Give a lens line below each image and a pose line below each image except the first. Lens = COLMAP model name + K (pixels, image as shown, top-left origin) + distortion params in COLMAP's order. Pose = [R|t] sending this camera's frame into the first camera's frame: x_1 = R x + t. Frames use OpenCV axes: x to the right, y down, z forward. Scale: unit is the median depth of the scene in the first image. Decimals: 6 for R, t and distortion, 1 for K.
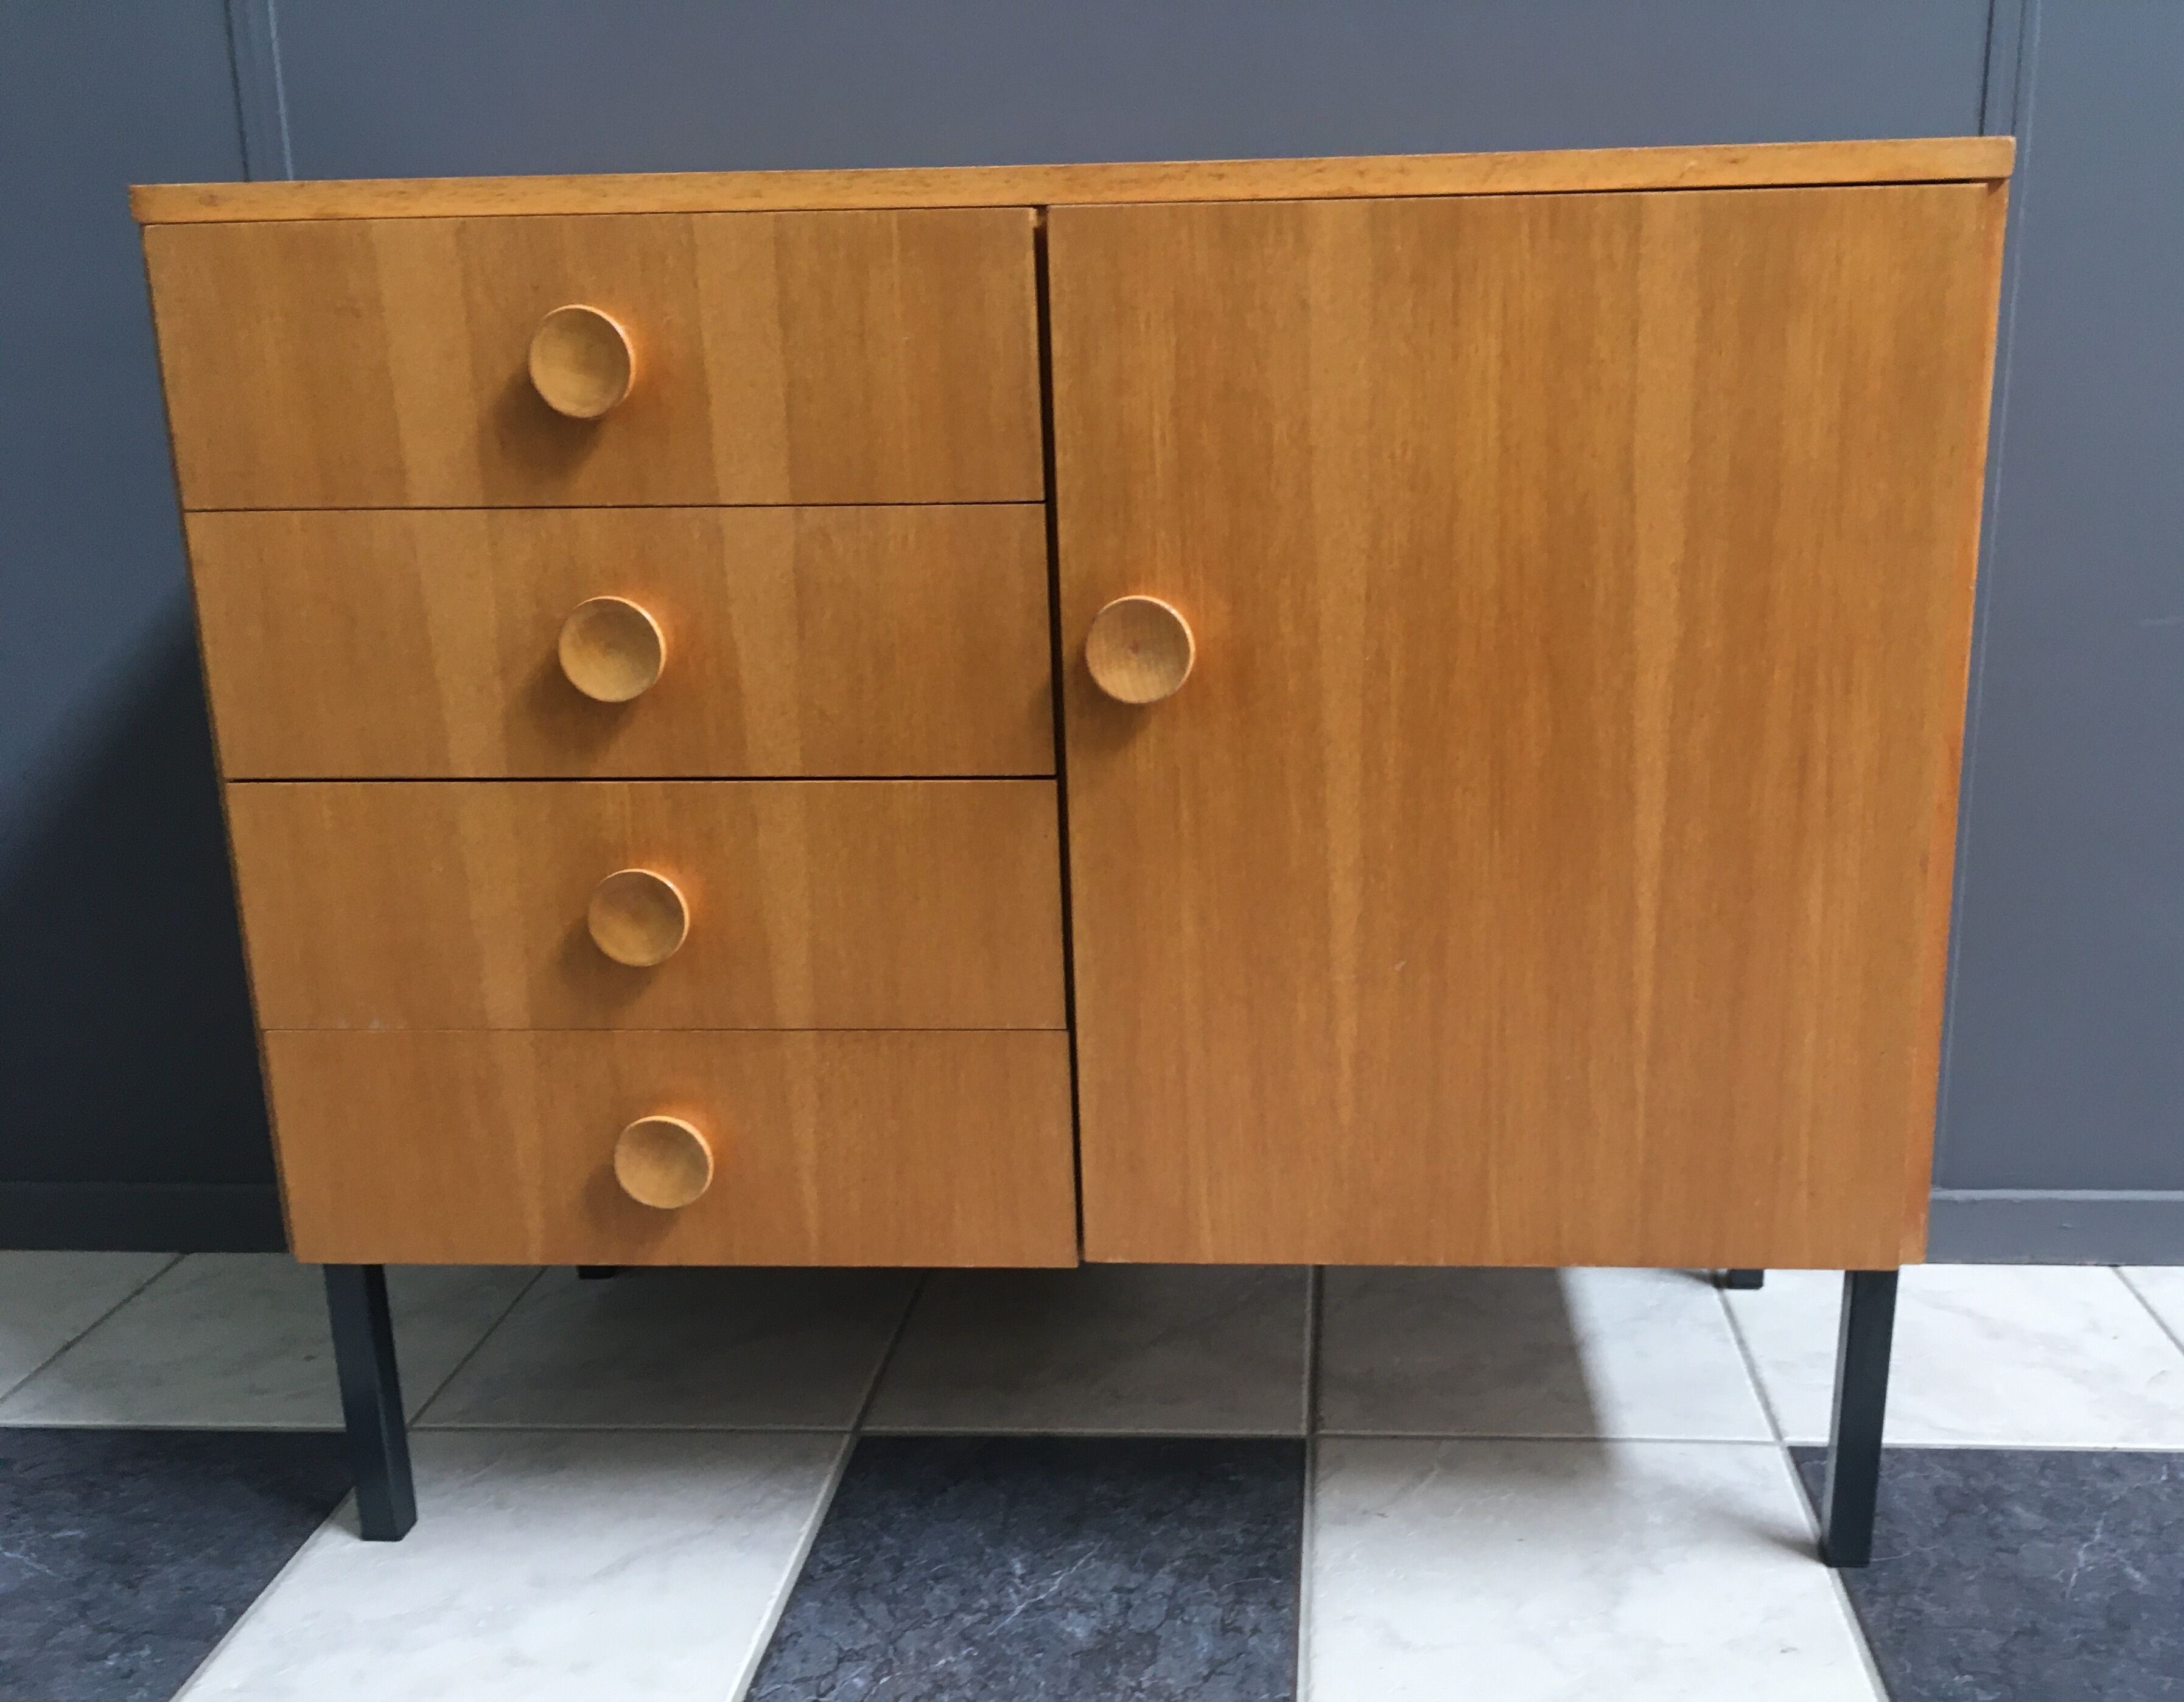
lens RADIAL K [[2162.8, 0, 1206.9], [0, 2162.8, 925.4], [0, 0, 1]] dist [0.027274, 0.000000]
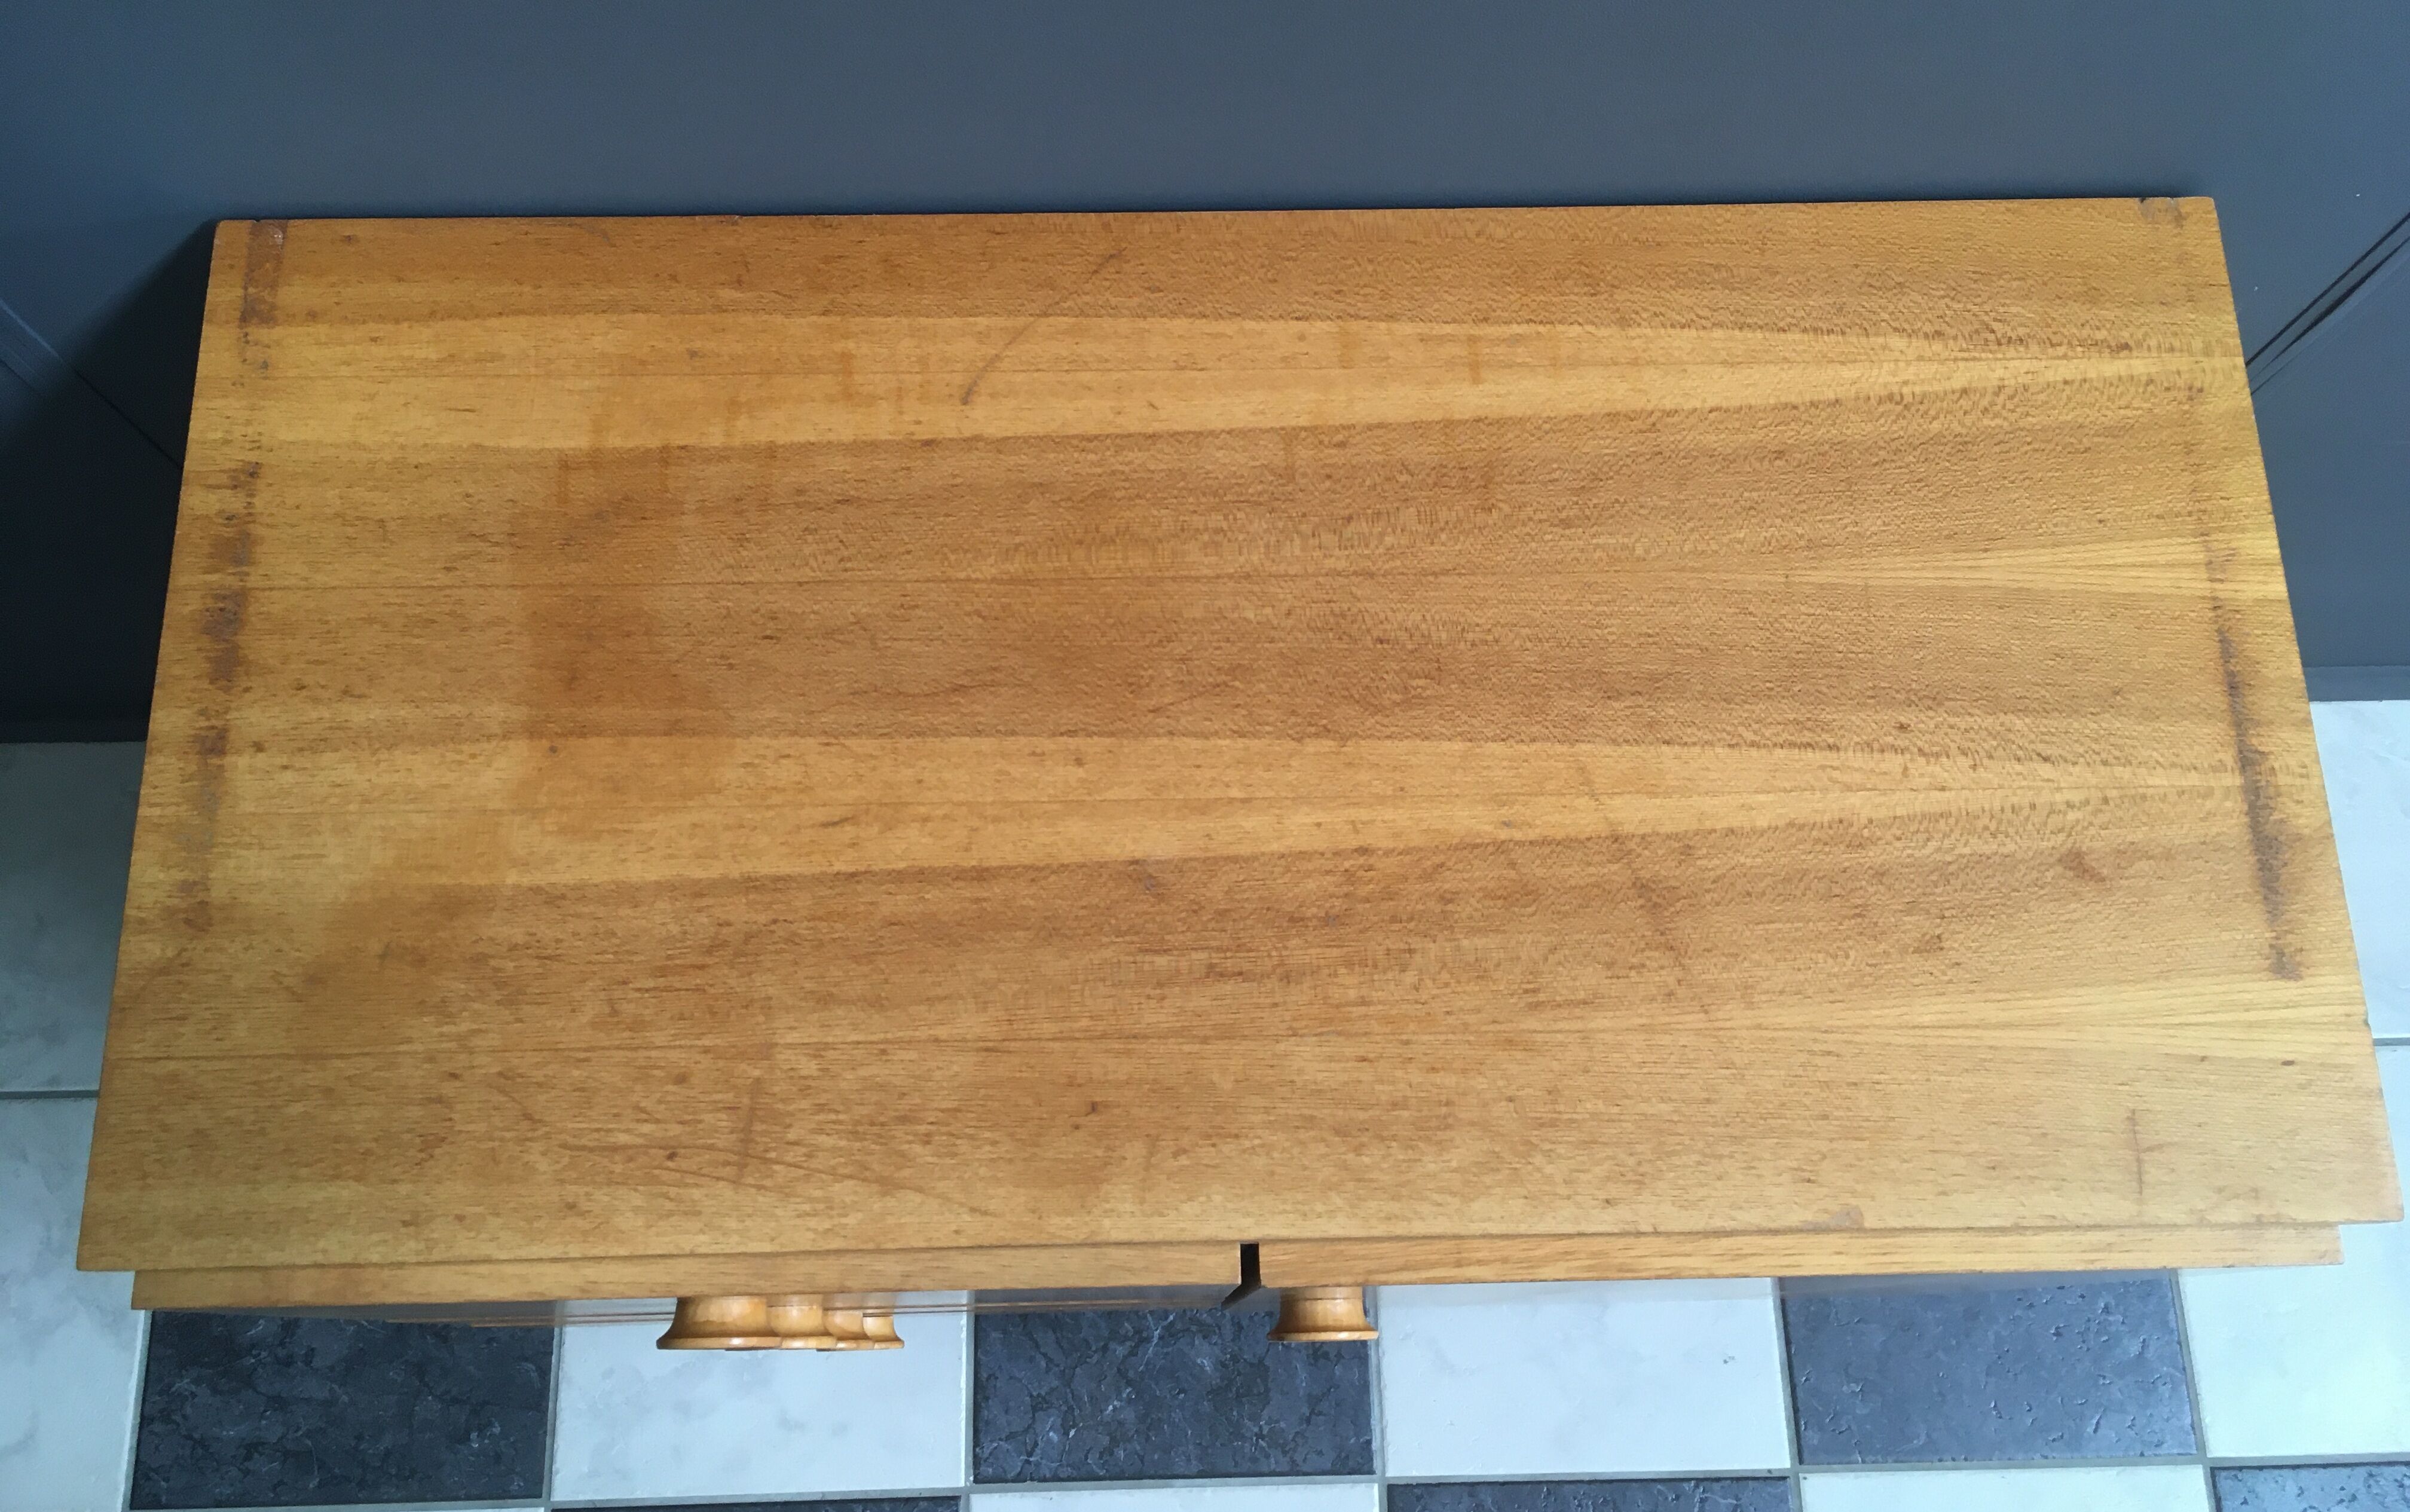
lens RADIAL K [[2112.9, 0, 1195.4], [0, 2112.9, 734.7], [0, 0, 1]] dist [0.028295, -0.021442]
pose [[0.995967, -0.070683, 0.055260, -0.111282], [-0.008687, 0.537046, 0.843508, -0.978847], [-0.089299, -0.840586, 0.534266, 0.638841]]
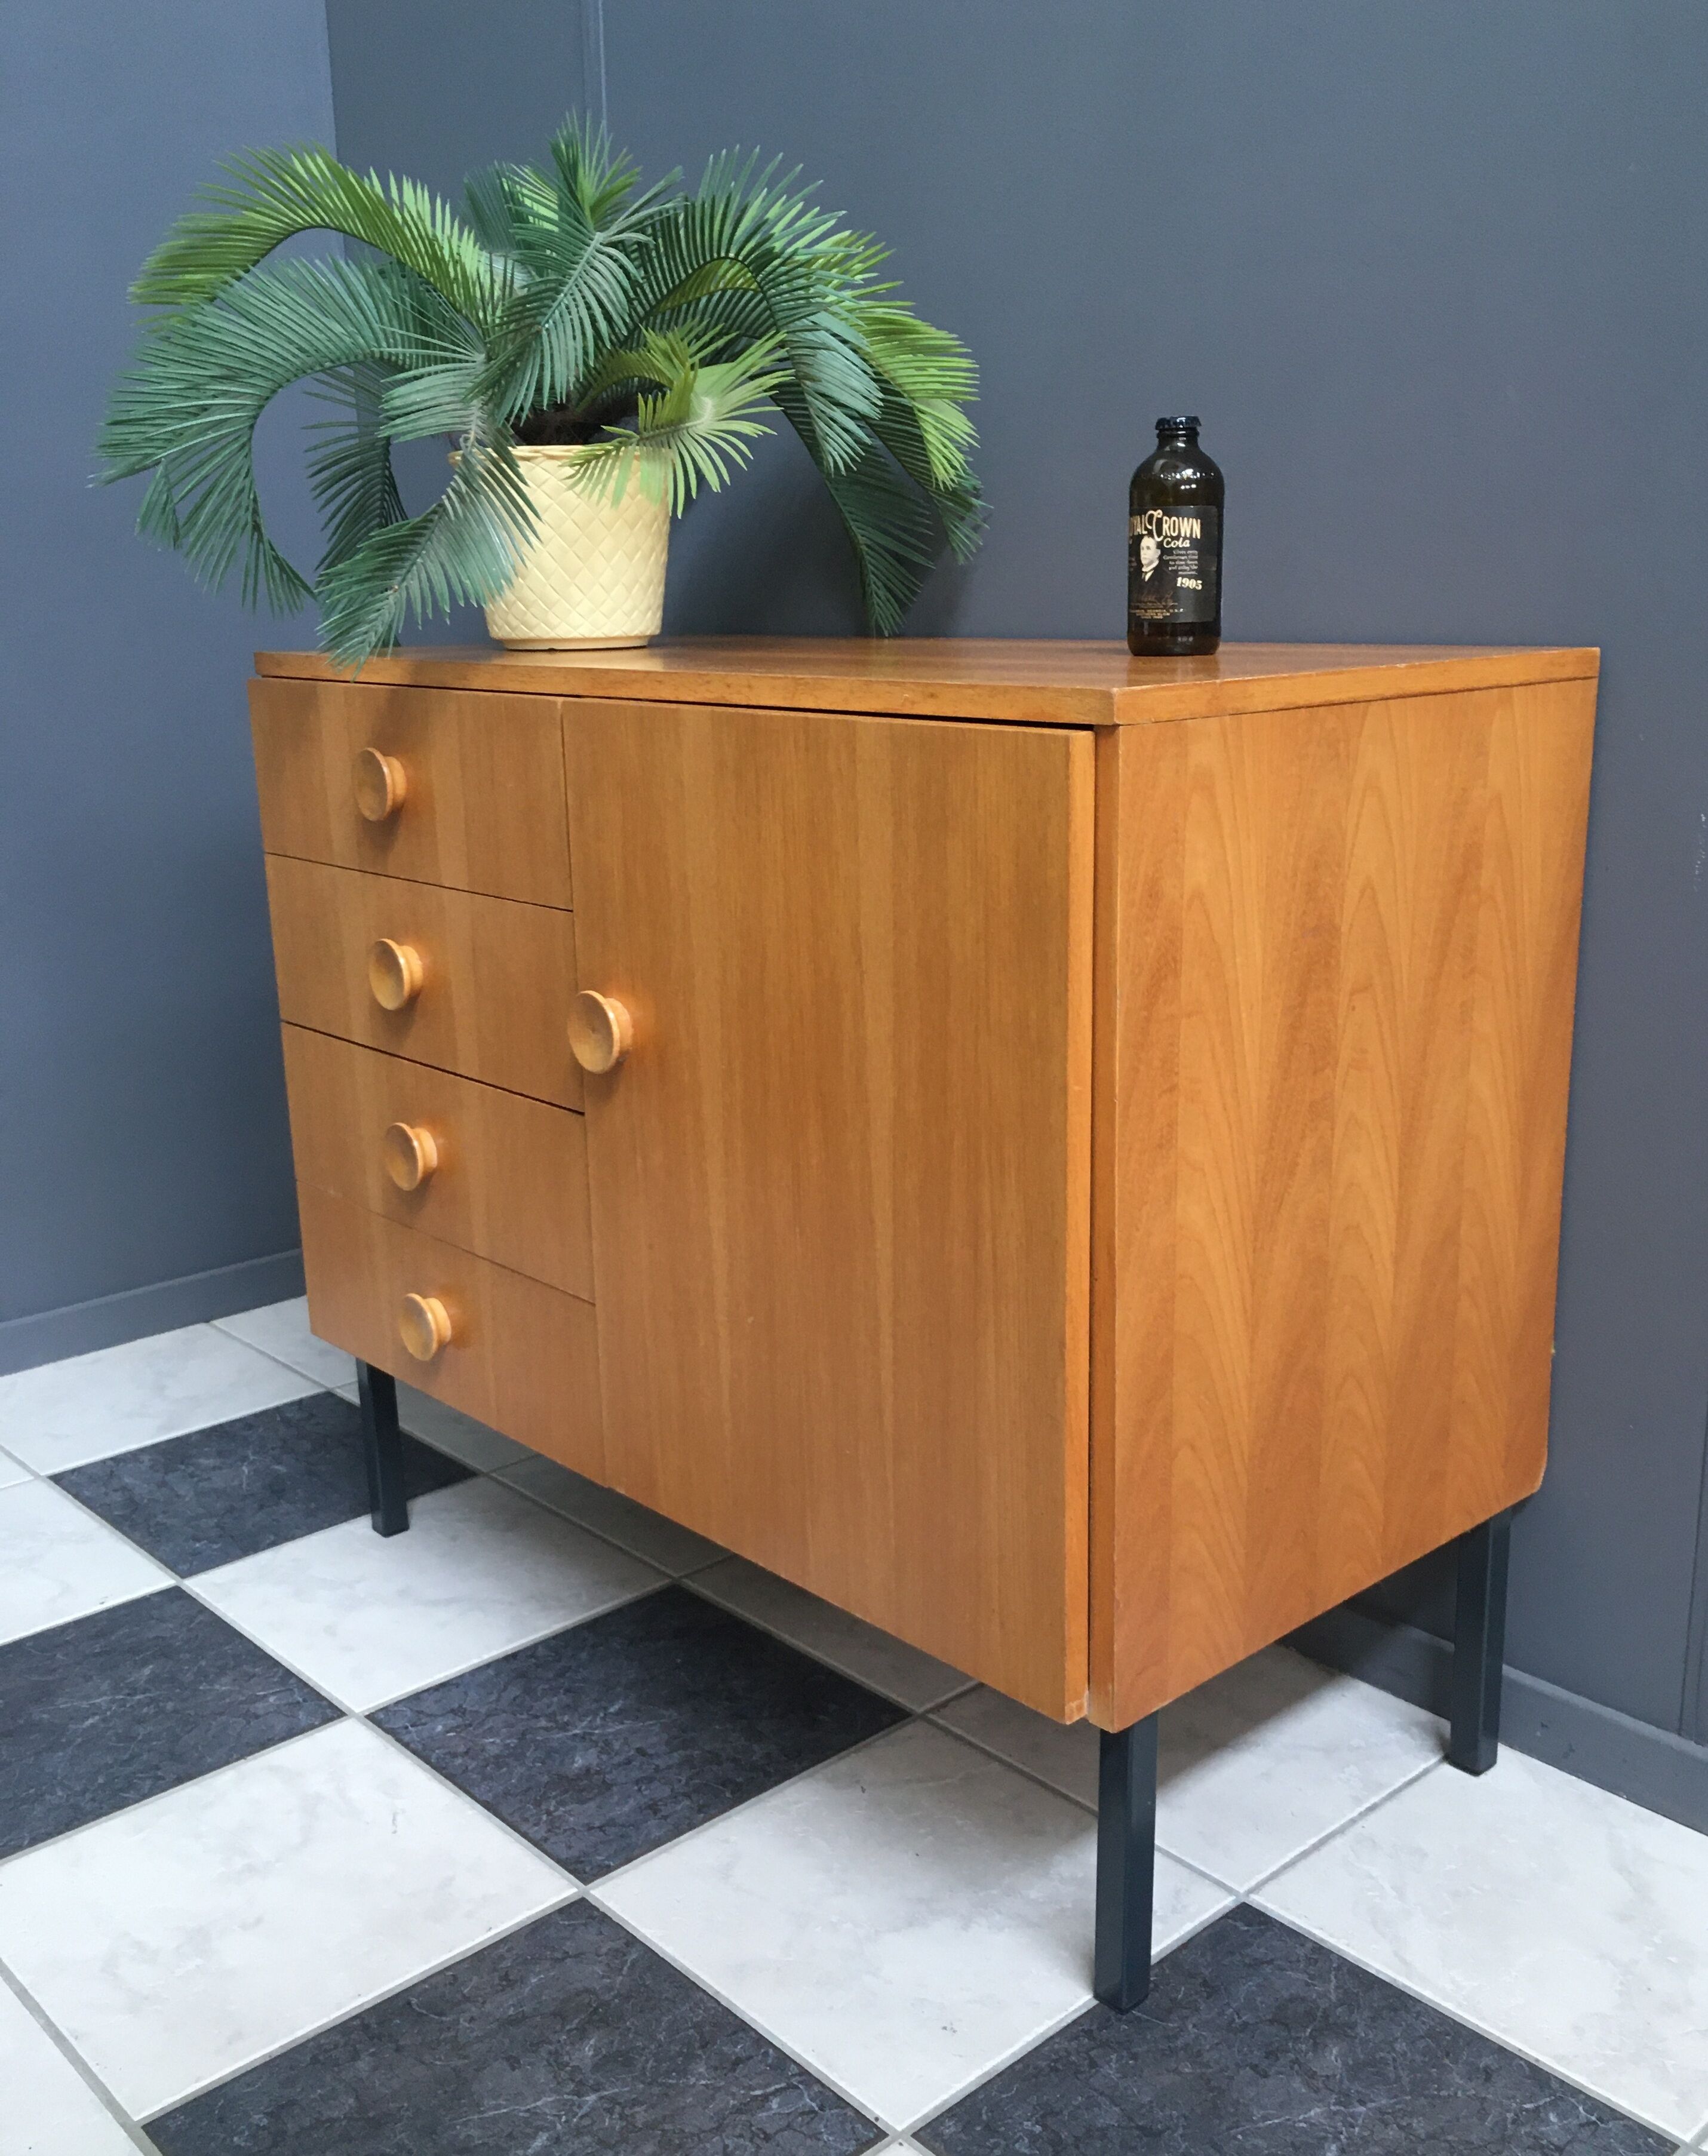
lens RADIAL K [[2072.8, 0, 871.0], [0, 2072.8, 1102.4], [0, 0, 1]] dist [0.017718, 0.000000]
pose [[0.719708, 0.180413, -0.670426, 0.836189], [-0.186951, 0.980340, 0.063118, -0.174597], [0.668633, 0.079910, 0.739287, 0.167715]]
